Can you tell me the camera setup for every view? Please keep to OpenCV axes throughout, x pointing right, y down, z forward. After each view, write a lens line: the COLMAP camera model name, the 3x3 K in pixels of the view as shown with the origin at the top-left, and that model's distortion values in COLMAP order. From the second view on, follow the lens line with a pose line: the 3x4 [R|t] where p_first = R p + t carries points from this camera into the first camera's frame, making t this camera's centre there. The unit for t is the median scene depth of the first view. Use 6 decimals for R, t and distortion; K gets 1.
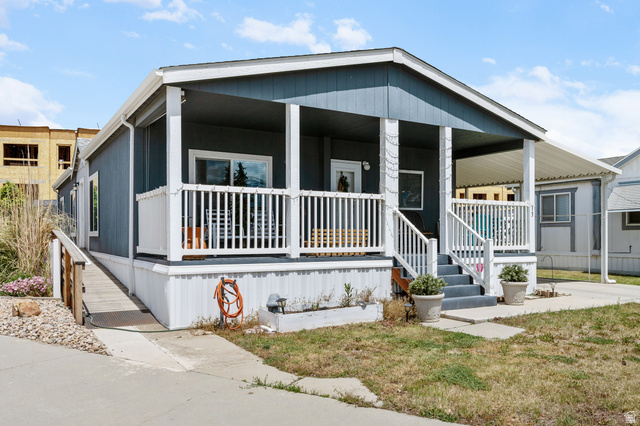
lens RADIAL K [[514.6, 0, 326.4], [0, 514.6, 235.4], [0, 0, 1]] dist [0.006861, -0.015105]
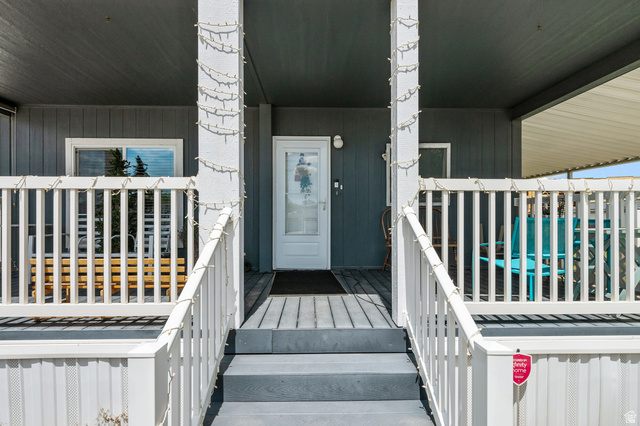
lens RADIAL K [[292.1, 0, 317.0], [0, 292.1, 217.1], [0, 0, 1]] dist [0.001174, -0.002312]
pose [[0.867709, -0.000445, -0.497073, 0.310055], [-0.000364, 0.999999, -0.001531, -0.047338], [0.497073, 0.001509, 0.867707, 0.845111]]
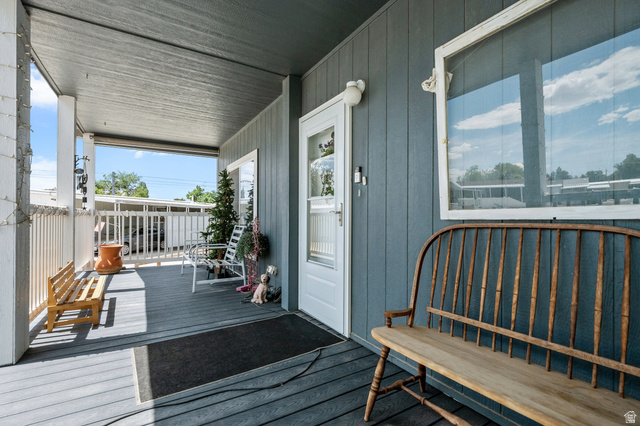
lens RADIAL K [[292.1, 0, 320.4], [0, 292.1, 217.5], [0, 0, 1]] dist [0.001174, -0.002312]
pose [[0.004537, -0.003187, -0.999985, 0.346783], [-0.006522, 0.999974, -0.003217, -0.066312], [0.999968, 0.006536, 0.004516, 1.252898]]
